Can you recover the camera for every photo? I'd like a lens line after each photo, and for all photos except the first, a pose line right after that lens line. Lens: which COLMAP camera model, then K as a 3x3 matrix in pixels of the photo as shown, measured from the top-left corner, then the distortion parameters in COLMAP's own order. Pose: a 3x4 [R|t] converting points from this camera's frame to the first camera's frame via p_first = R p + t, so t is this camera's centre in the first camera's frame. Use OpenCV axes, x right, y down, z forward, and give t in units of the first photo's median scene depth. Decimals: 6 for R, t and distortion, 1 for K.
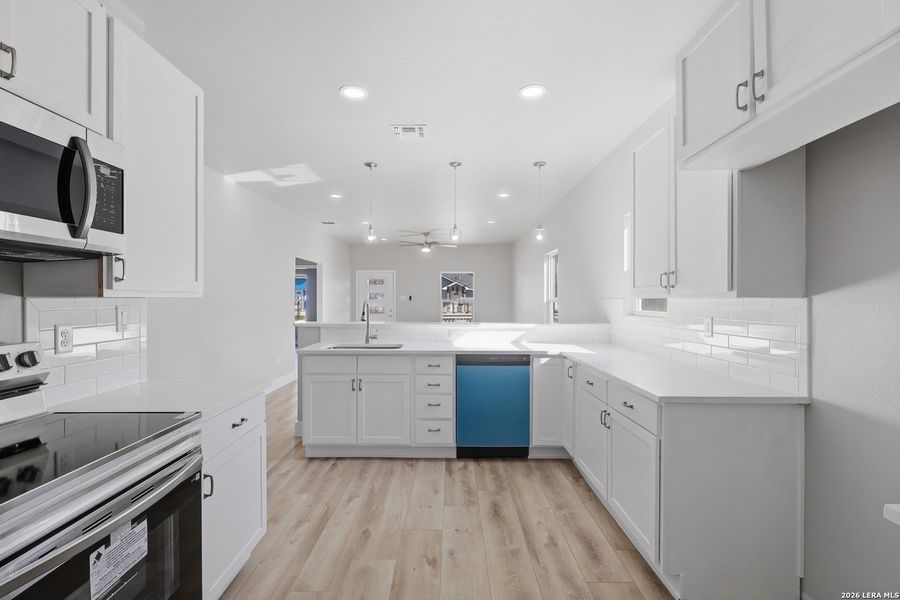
lens RADIAL K [[416.3, 0, 450.3], [0, 416.3, 300.4], [0, 0, 1]] dist [-0.000965, -0.000494]
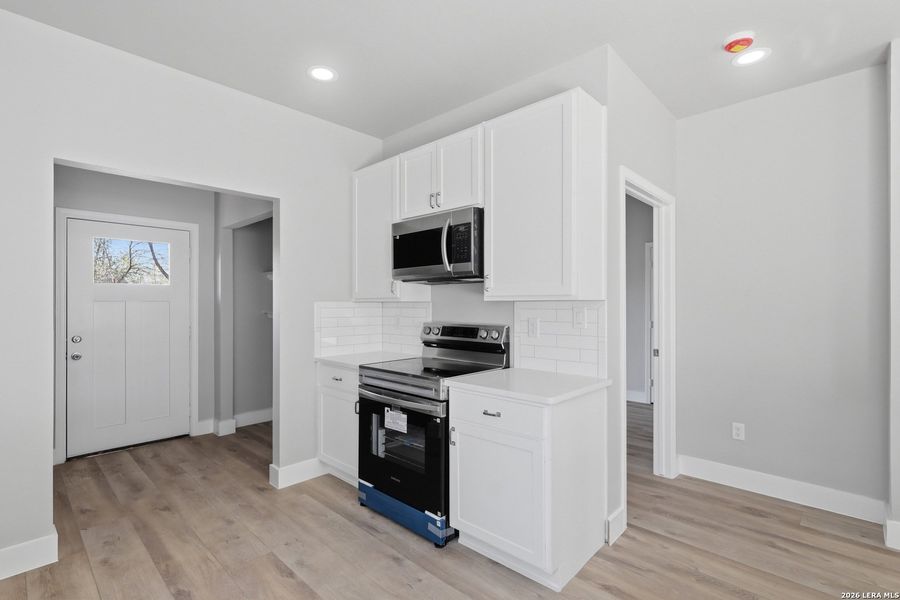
lens RADIAL K [[416.3, 0, 450.0], [0, 416.3, 301.7], [0, 0, 1]] dist [-0.000965, -0.000494]
pose [[-0.684590, -0.003888, -0.728918, 0.562067], [-0.000878, 0.999989, -0.004509, 0.005691], [0.728928, -0.002447, -0.684586, 2.540107]]
